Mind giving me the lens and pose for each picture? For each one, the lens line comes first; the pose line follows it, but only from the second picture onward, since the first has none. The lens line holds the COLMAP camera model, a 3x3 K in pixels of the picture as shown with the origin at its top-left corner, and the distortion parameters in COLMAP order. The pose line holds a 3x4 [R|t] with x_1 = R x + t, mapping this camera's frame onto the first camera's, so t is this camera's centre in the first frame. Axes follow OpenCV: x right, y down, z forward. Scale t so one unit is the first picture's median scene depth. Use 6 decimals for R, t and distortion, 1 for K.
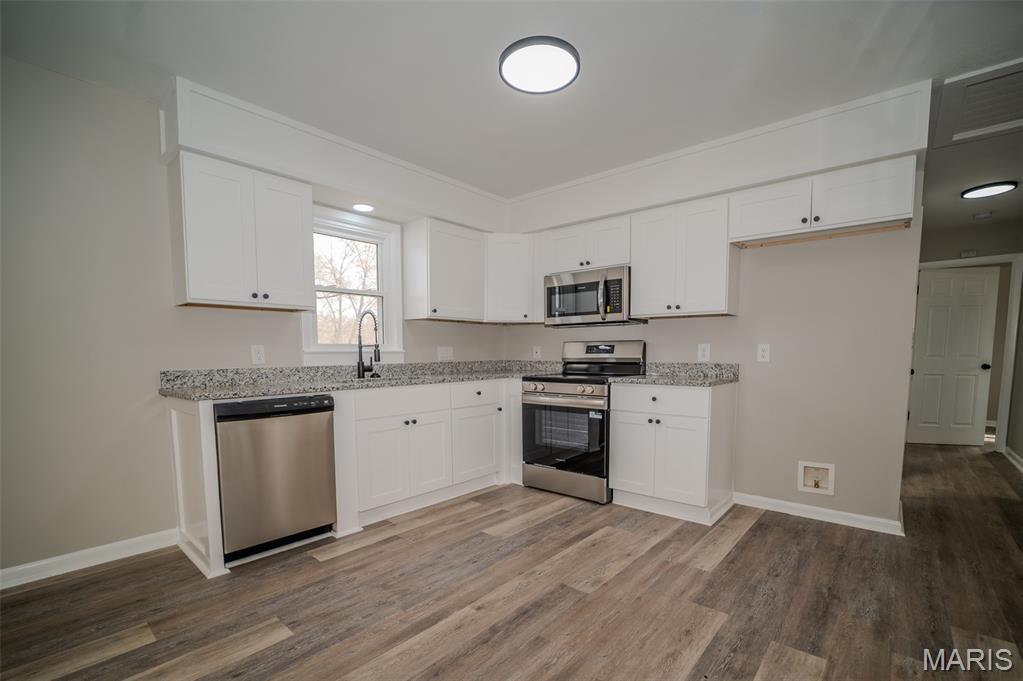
lens RADIAL K [[447.5, 0, 515.9], [0, 447.5, 354.4], [0, 0, 1]] dist [-0.024823, 0.003827]
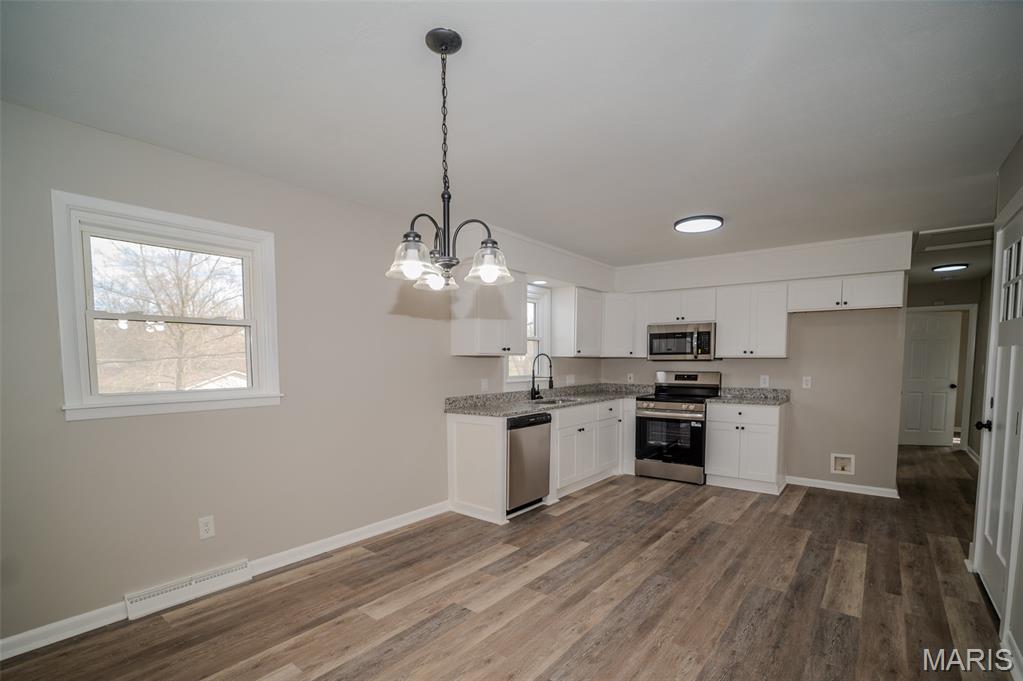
lens RADIAL K [[466.4, 0, 525.0], [0, 466.4, 354.2], [0, 0, 1]] dist [-0.003964, -0.003287]
pose [[0.998063, 0.002330, 0.062175, -0.503416], [-0.001163, 0.999823, -0.018801, -0.068575], [-0.062208, 0.018692, 0.997888, -0.530125]]
